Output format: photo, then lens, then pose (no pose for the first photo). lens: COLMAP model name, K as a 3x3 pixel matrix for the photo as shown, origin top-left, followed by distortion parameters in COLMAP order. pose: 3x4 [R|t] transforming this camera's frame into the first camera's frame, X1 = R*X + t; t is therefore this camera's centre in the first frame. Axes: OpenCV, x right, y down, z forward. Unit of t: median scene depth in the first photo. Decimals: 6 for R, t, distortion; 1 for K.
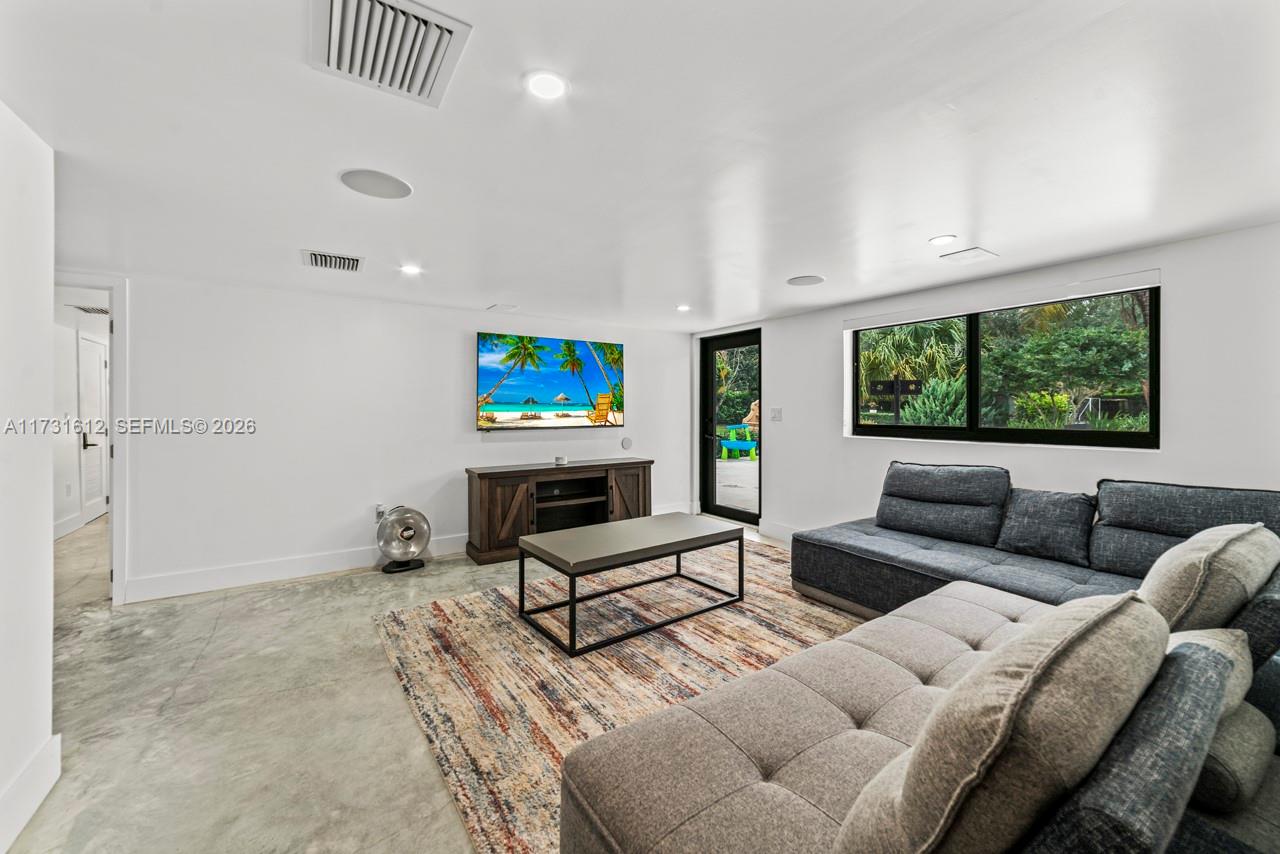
lens RADIAL K [[487.8, 0, 637.2], [0, 487.8, 414.2], [0, 0, 1]] dist [-0.030145, 0.007809]
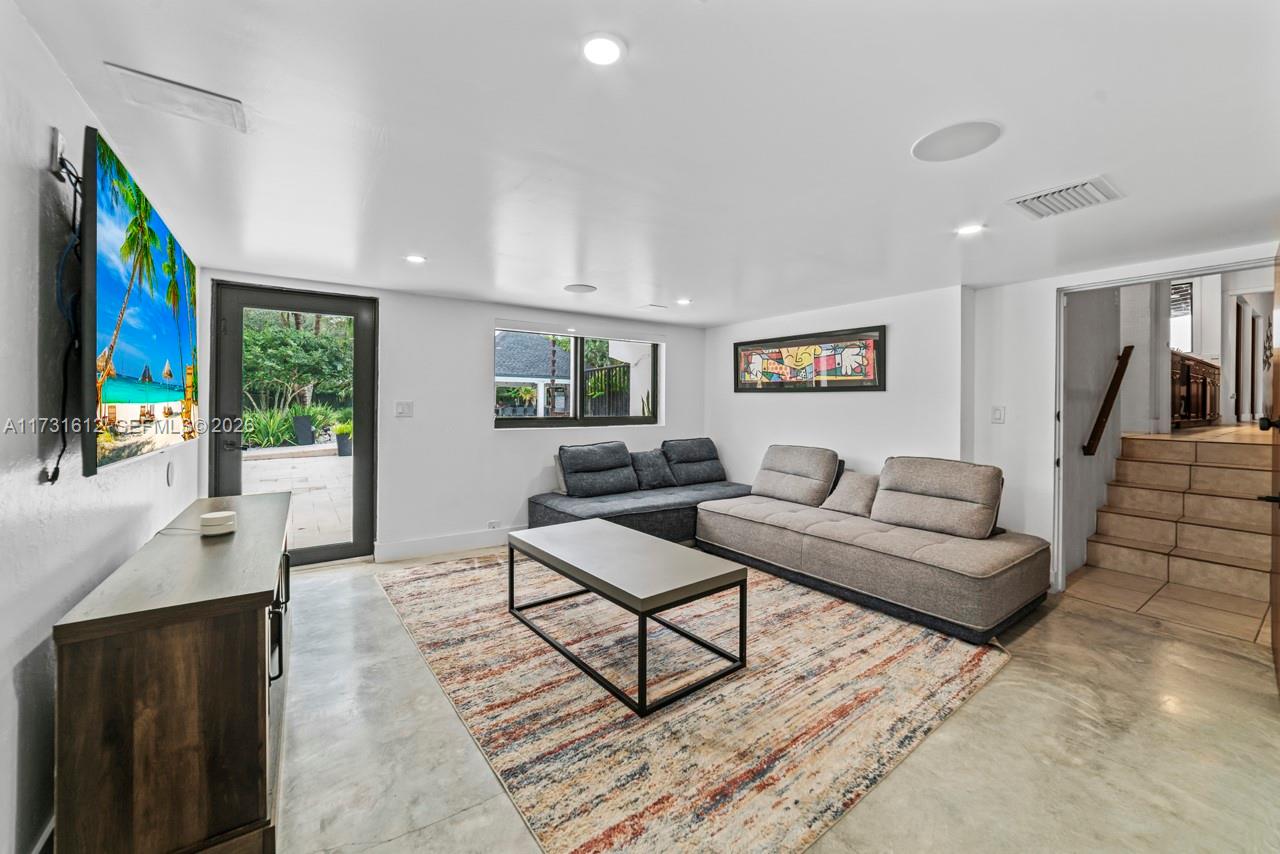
lens RADIAL K [[487.8, 0, 637.2], [0, 487.8, 414.2], [0, 0, 1]] dist [-0.030145, 0.007809]
pose [[0.002155, -0.020080, 0.999796, -0.909366], [0.004302, 0.999789, 0.020071, -0.011000], [-0.999988, 0.004258, 0.002241, 1.021527]]
